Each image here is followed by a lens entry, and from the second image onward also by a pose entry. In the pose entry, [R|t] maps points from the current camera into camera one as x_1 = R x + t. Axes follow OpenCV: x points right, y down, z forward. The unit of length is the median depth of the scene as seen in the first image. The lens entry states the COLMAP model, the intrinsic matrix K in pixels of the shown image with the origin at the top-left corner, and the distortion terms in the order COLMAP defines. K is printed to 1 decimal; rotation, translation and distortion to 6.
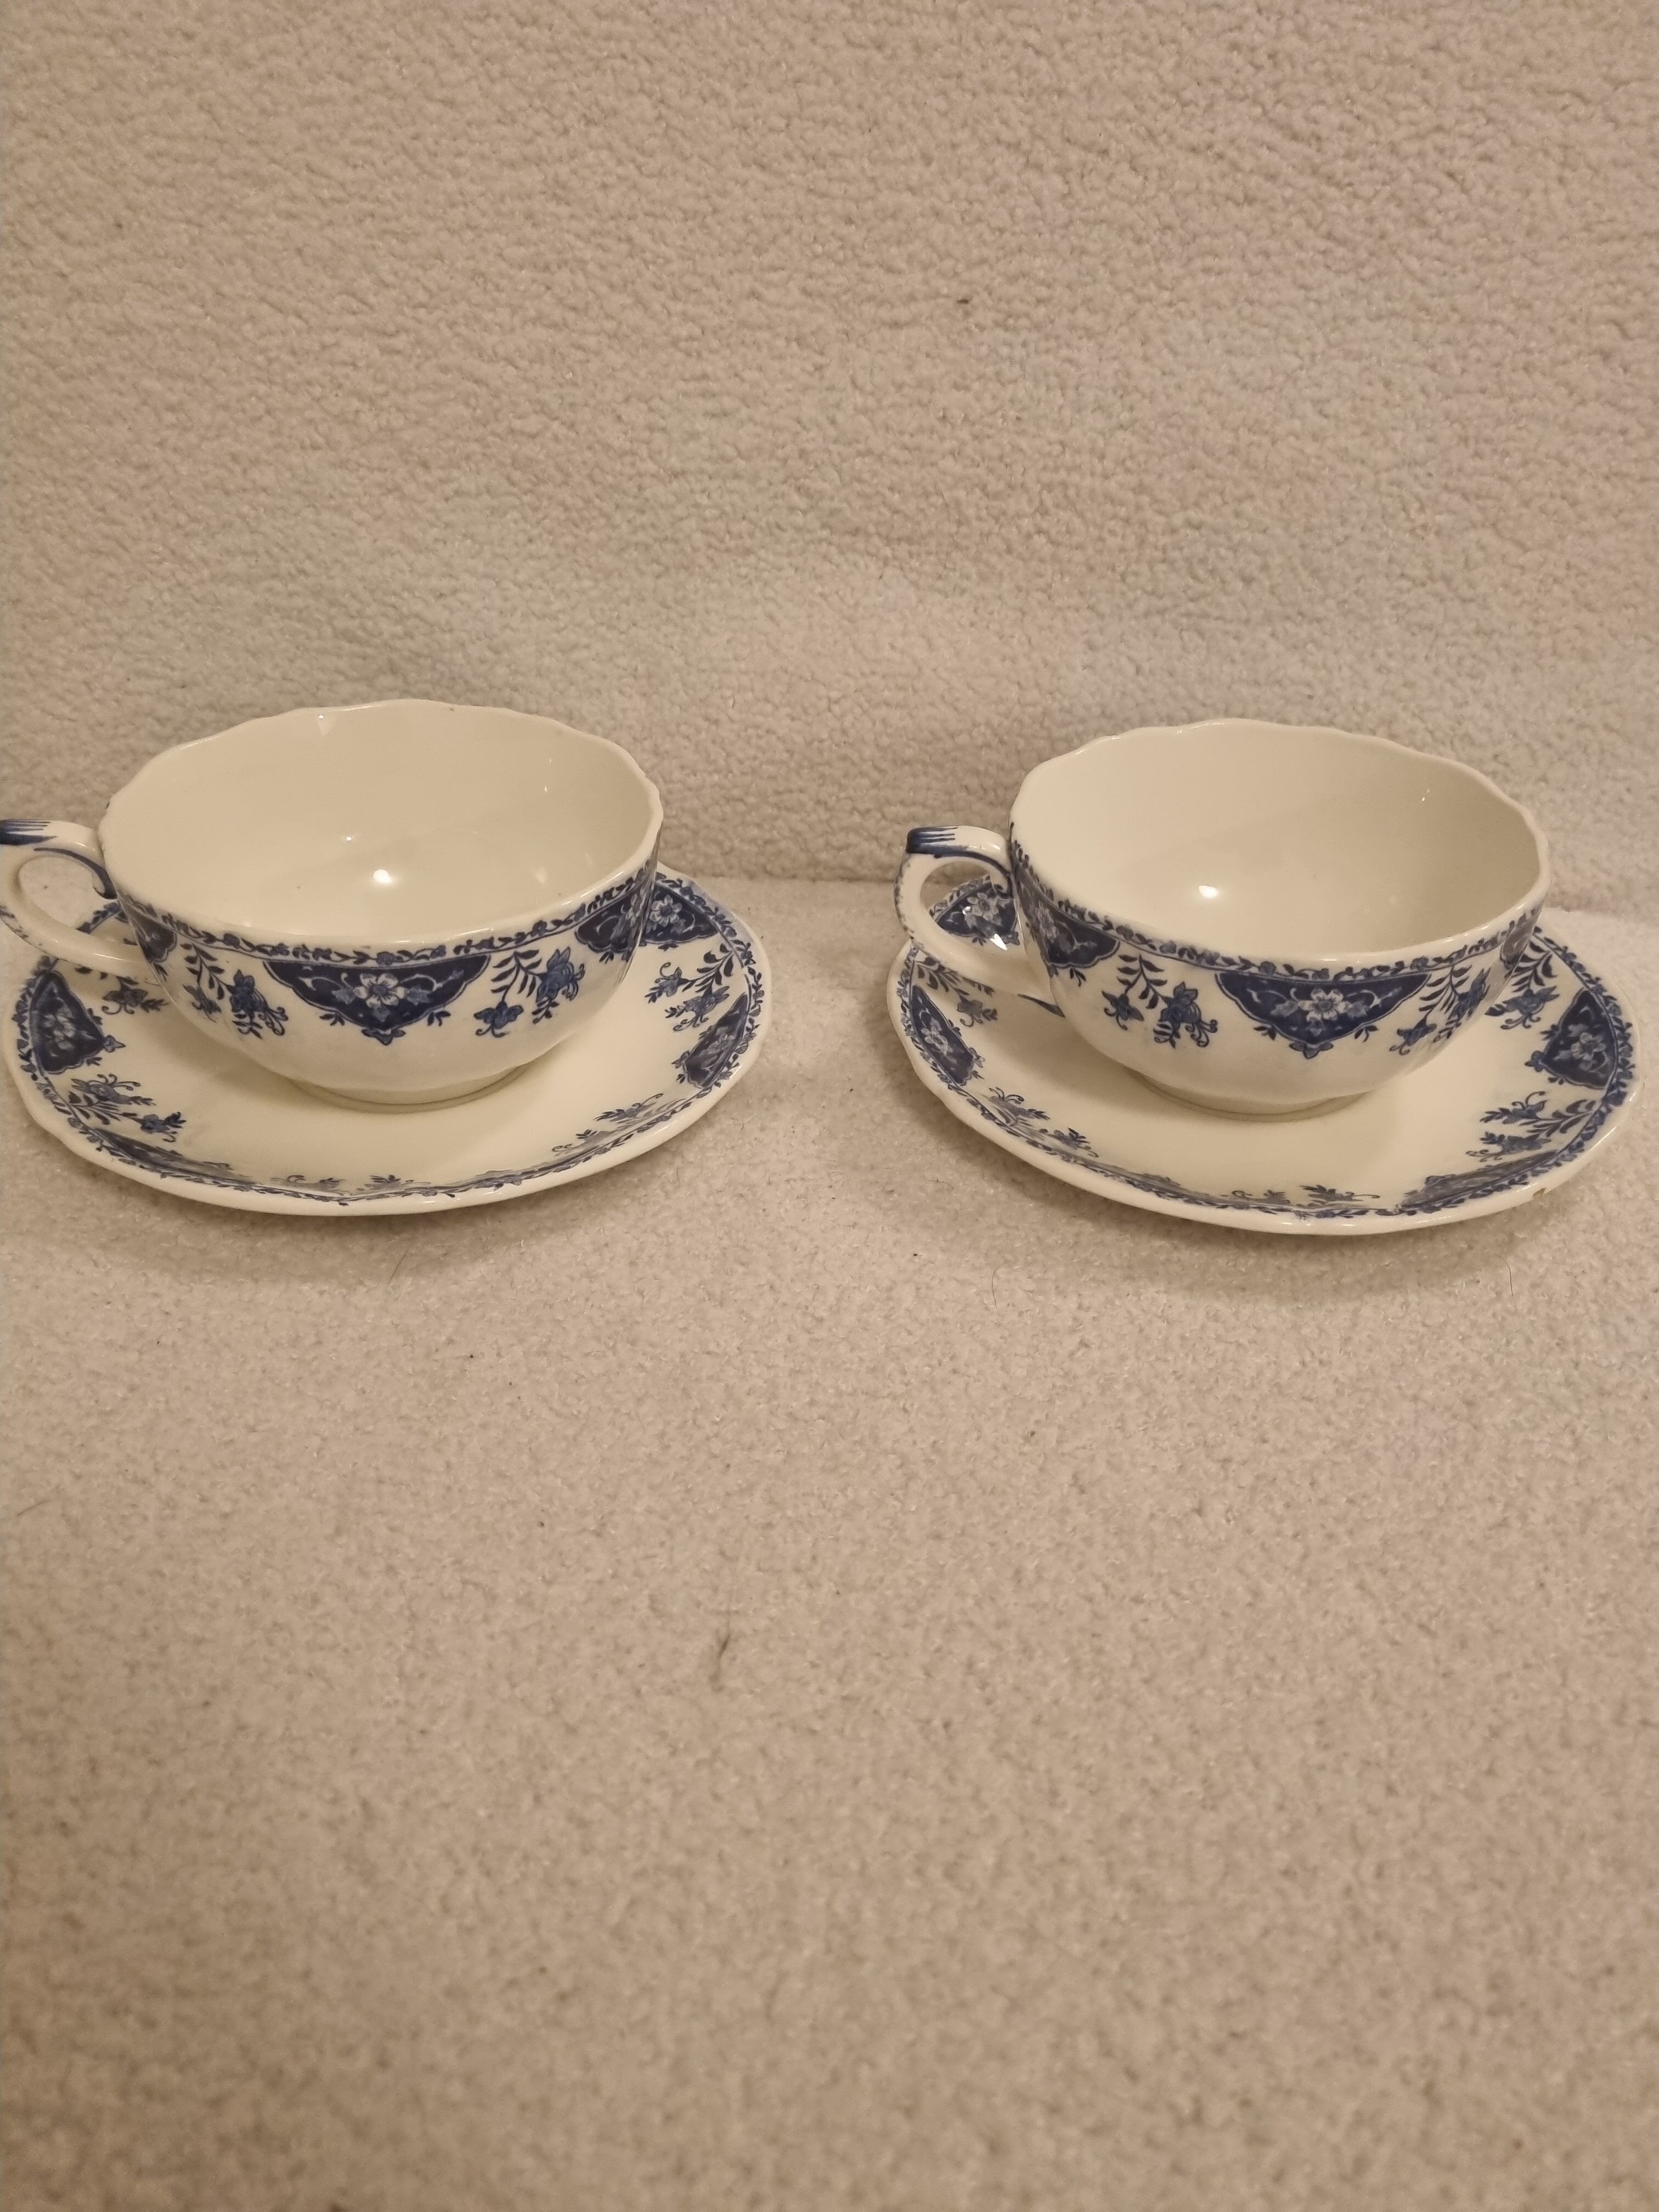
lens RADIAL K [[1864.9, 0, 830.4], [0, 1864.9, 1120.6], [0, 0, 1]] dist [0.028535, -0.015383]
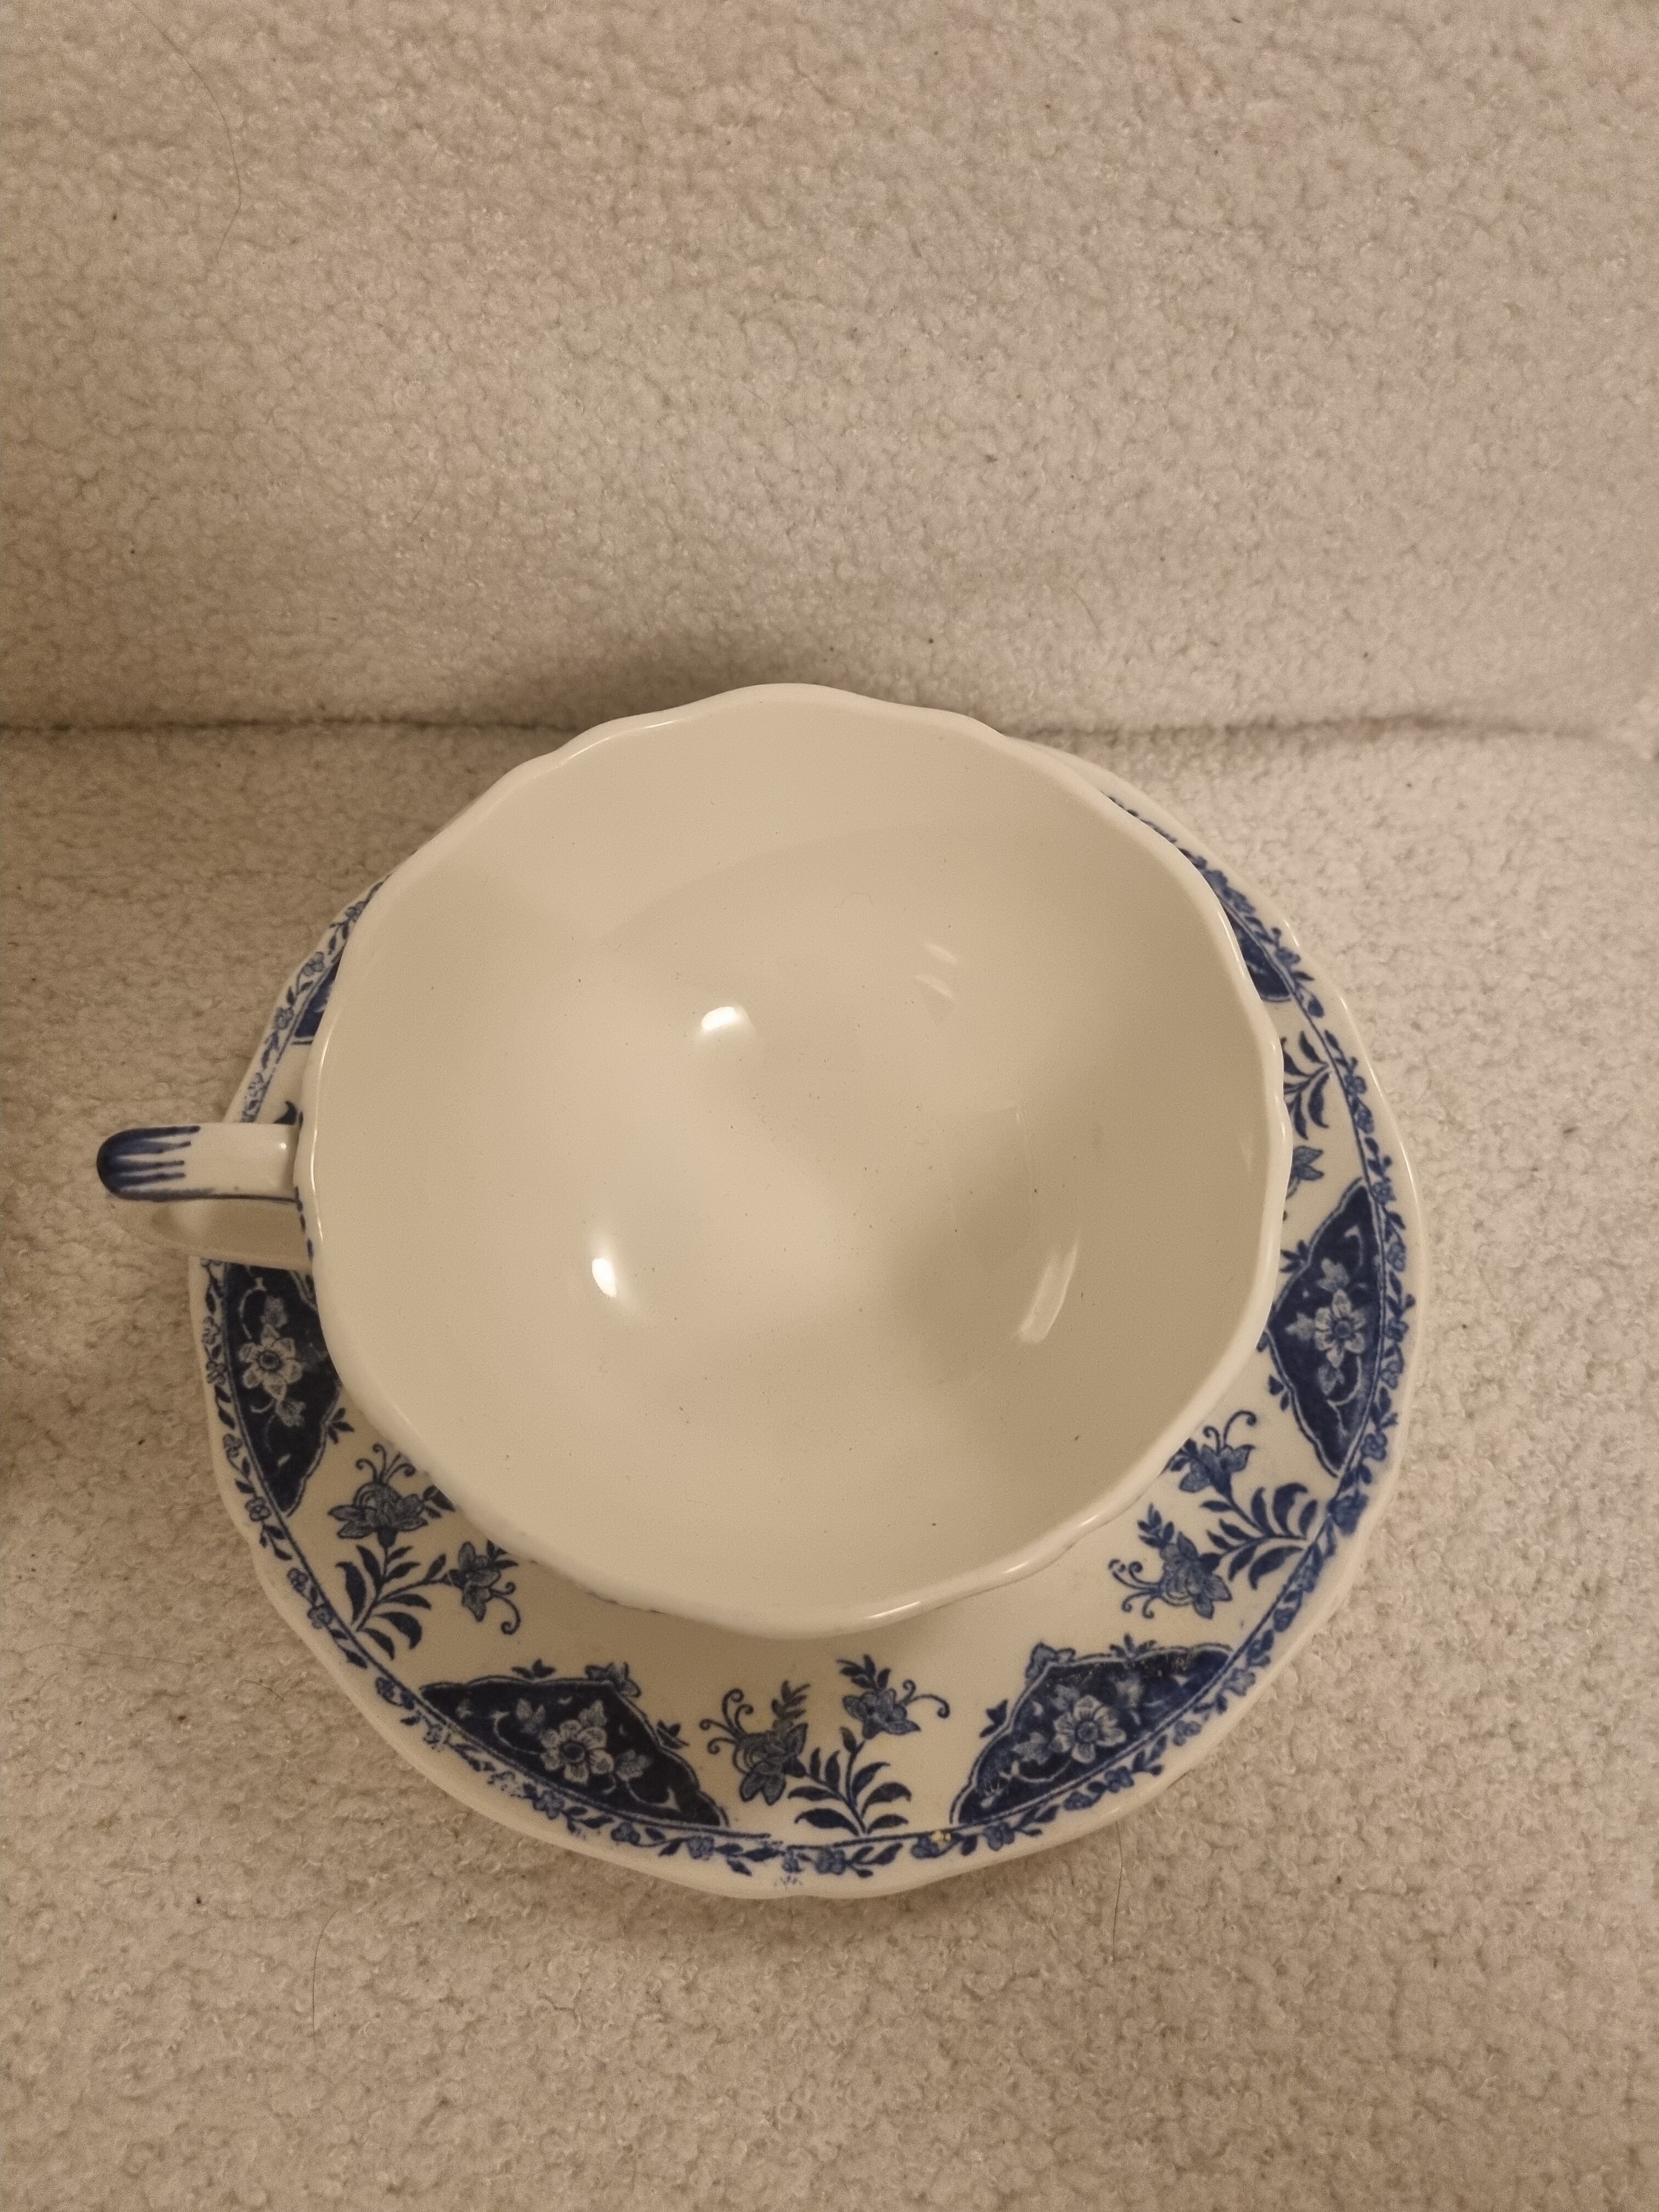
lens RADIAL K [[1864.9, 0, 872.1], [0, 1864.9, 1167.8], [0, 0, 1]] dist [0.028535, -0.015383]
pose [[0.998434, -0.044485, 0.033914, 0.199072], [0.016996, 0.818863, 0.573737, -0.372508], [-0.053293, -0.572263, 0.818337, 0.459838]]
